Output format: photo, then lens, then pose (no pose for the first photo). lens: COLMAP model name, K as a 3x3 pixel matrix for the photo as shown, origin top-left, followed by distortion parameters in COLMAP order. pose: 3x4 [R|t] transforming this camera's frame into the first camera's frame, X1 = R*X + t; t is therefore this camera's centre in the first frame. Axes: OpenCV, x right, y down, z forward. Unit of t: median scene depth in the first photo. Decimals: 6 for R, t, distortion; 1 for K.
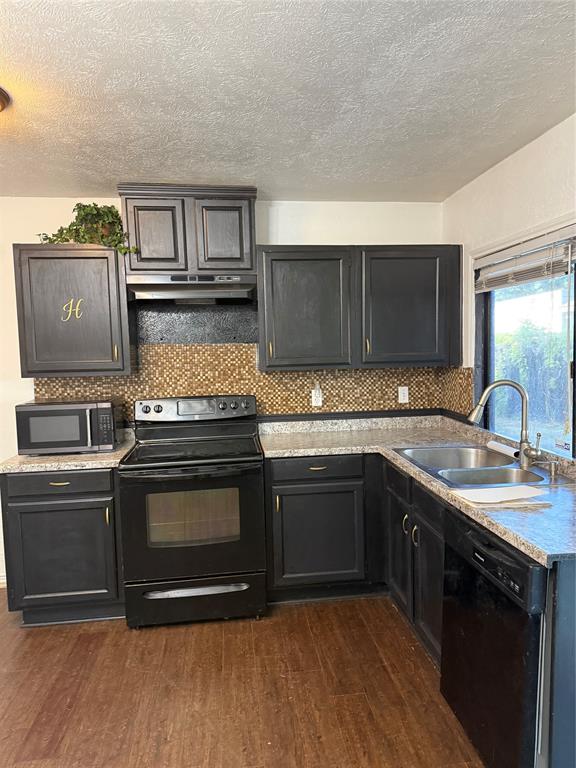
lens RADIAL K [[543.5, 0, 288.0], [0, 543.5, 384.0], [0, 0, 1]] dist [0.127646, -0.208187]
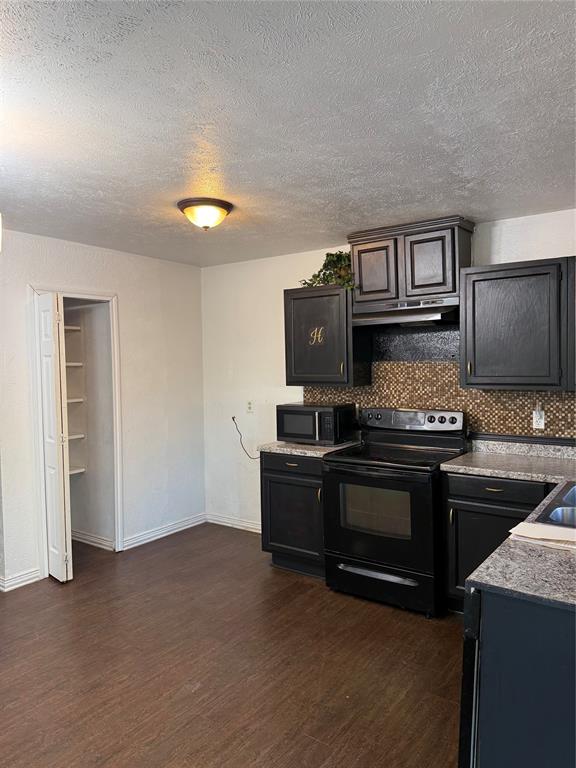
lens RADIAL K [[543.5, 0, 288.0], [0, 543.5, 384.0], [0, 0, 1]] dist [0.127646, -0.208187]
pose [[0.732083, 0.040553, -0.680007, 0.438123], [-0.052705, 0.998606, 0.002812, -0.018707], [0.679173, 0.033781, 0.733200, 0.004854]]
